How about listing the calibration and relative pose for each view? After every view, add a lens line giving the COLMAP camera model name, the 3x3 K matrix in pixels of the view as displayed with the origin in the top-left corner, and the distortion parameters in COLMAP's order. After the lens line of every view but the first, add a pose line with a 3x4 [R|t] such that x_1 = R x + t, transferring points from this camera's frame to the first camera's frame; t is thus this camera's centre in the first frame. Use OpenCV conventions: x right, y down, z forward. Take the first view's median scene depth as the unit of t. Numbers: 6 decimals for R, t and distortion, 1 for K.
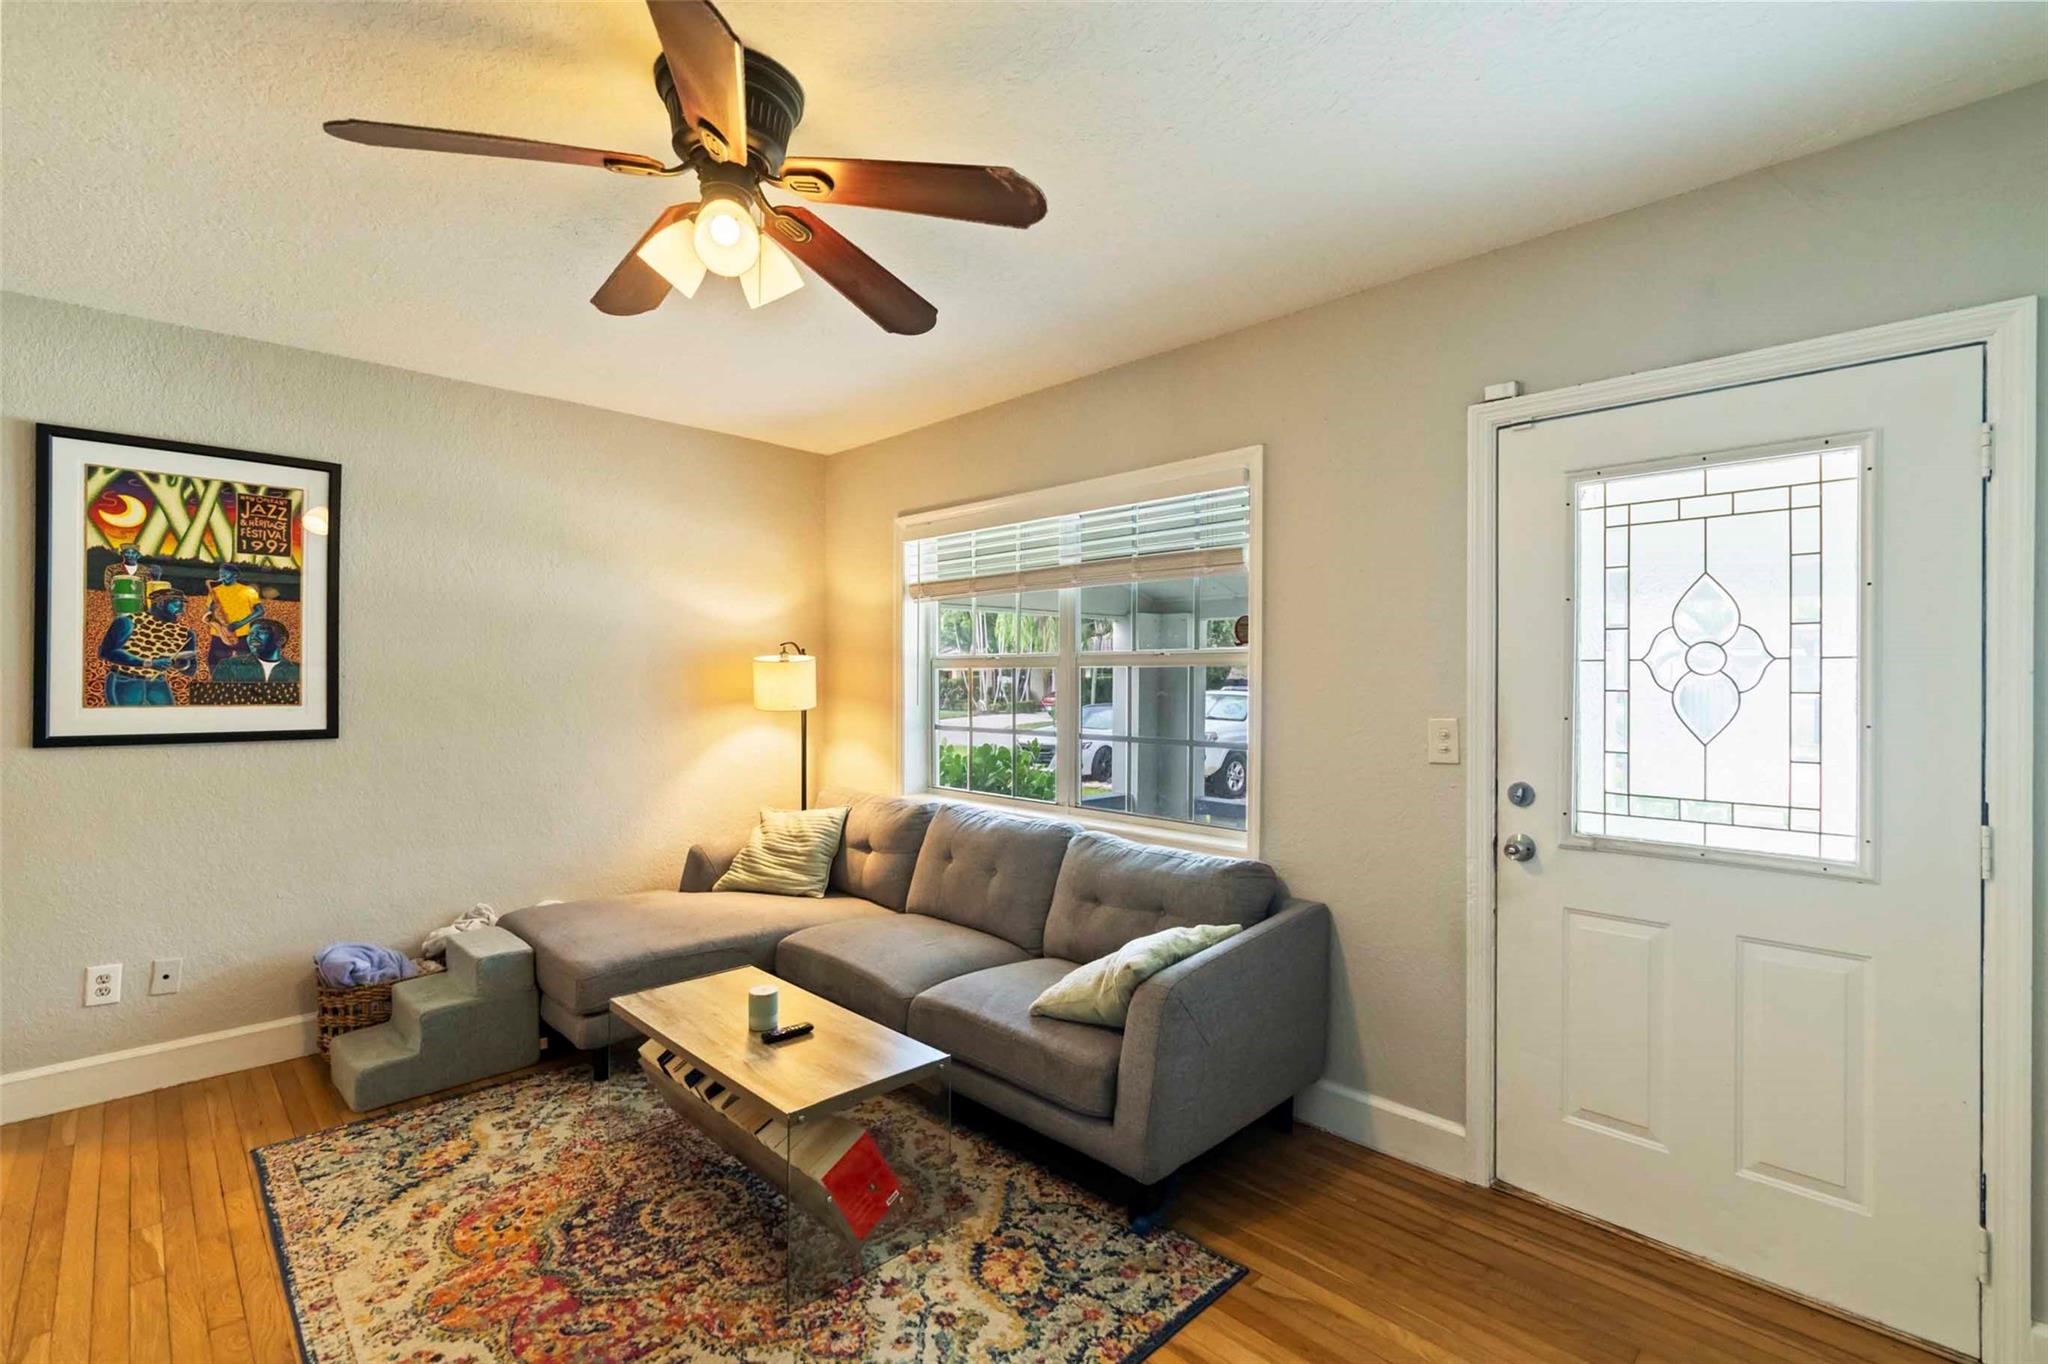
lens RADIAL K [[933.0, 0, 1041.1], [0, 933.0, 671.6], [0, 0, 1]] dist [-0.003412, 0.001150]
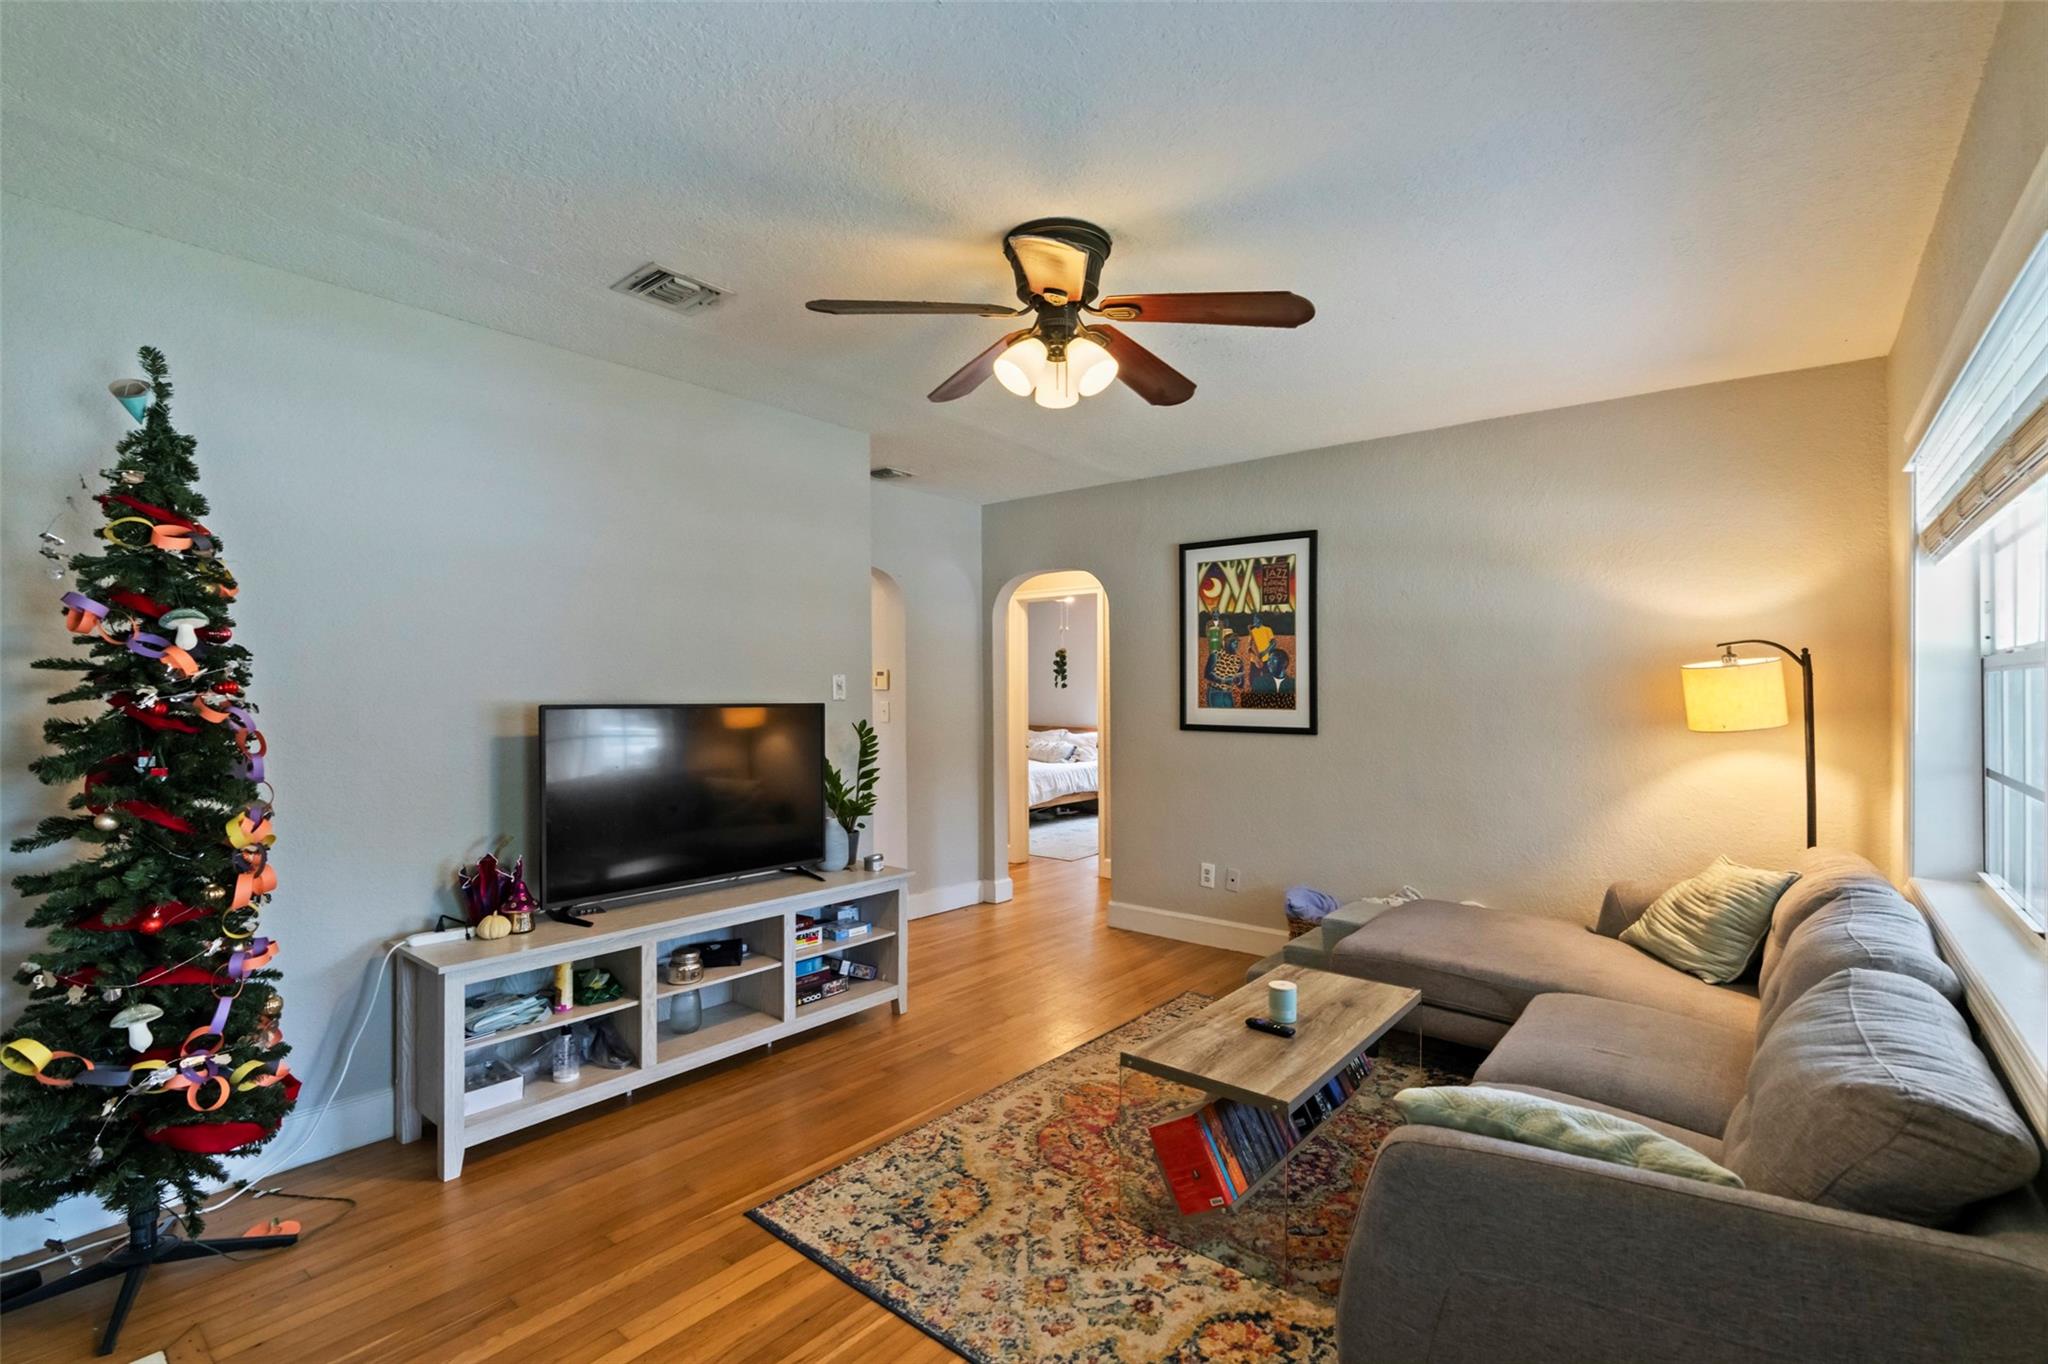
lens RADIAL K [[931.4, 0, 1017.1], [0, 931.4, 693.5], [0, 0, 1]] dist [0.001897, 0.000465]
pose [[0.090253, 0.001361, -0.995918, 0.632661], [0.007022, 0.999973, 0.002003, 0.007332], [0.995894, -0.007175, 0.090241, 0.532245]]
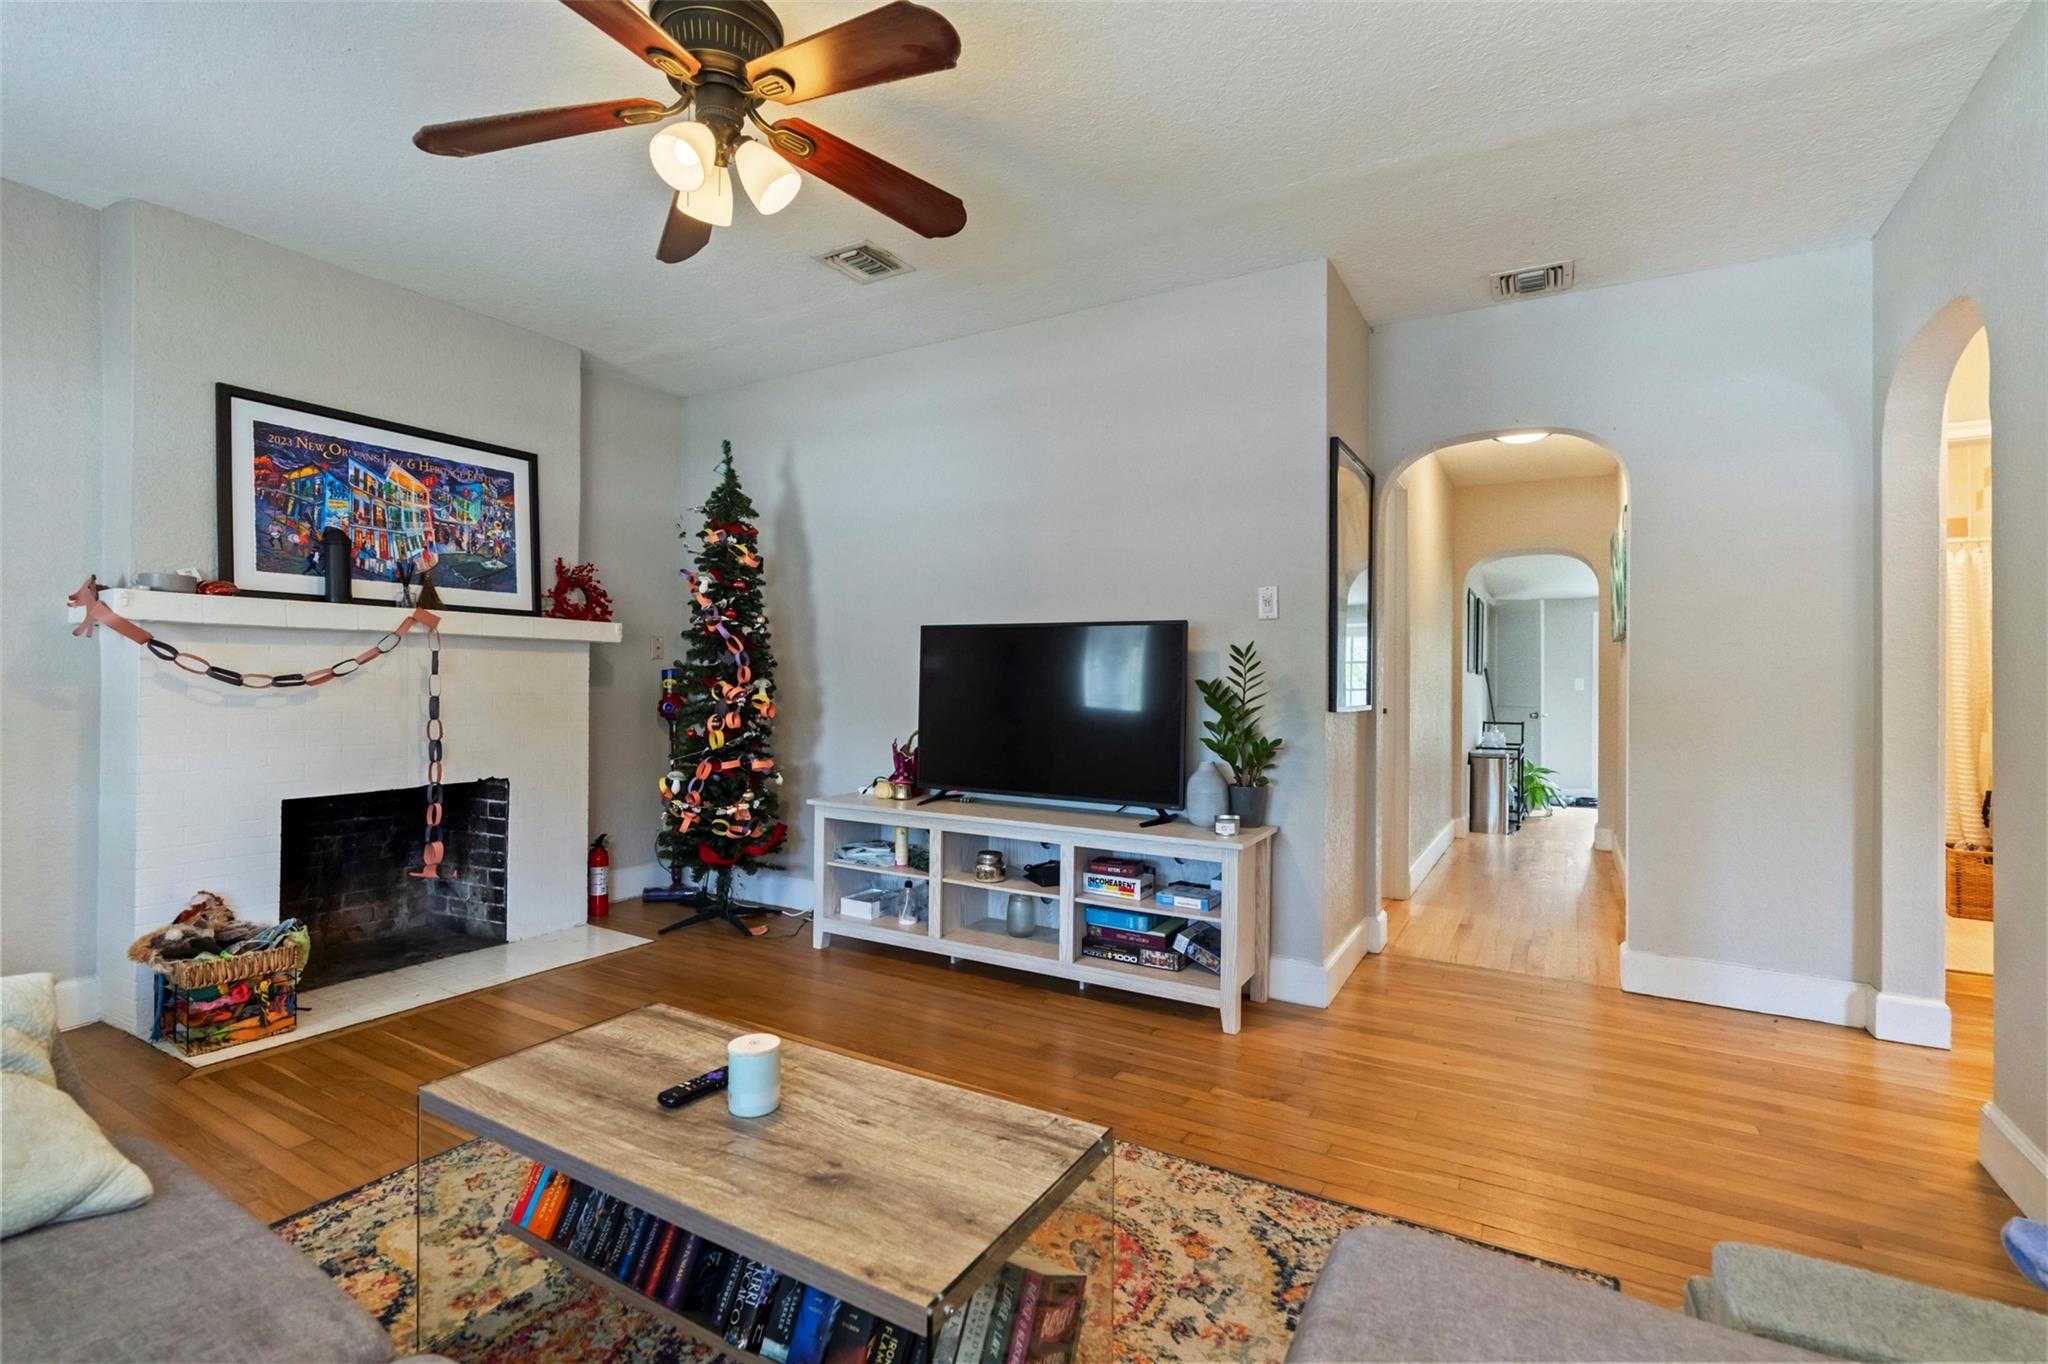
lens RADIAL K [[908.0, 0, 1033.1], [0, 908.0, 673.8], [0, 0, 1]] dist [-0.001349, 0.000377]
pose [[-0.966715, -0.015541, -0.255385, -0.274811], [-0.012201, 0.999818, -0.014660, 0.105088], [0.255566, -0.011056, -0.966728, 1.385966]]
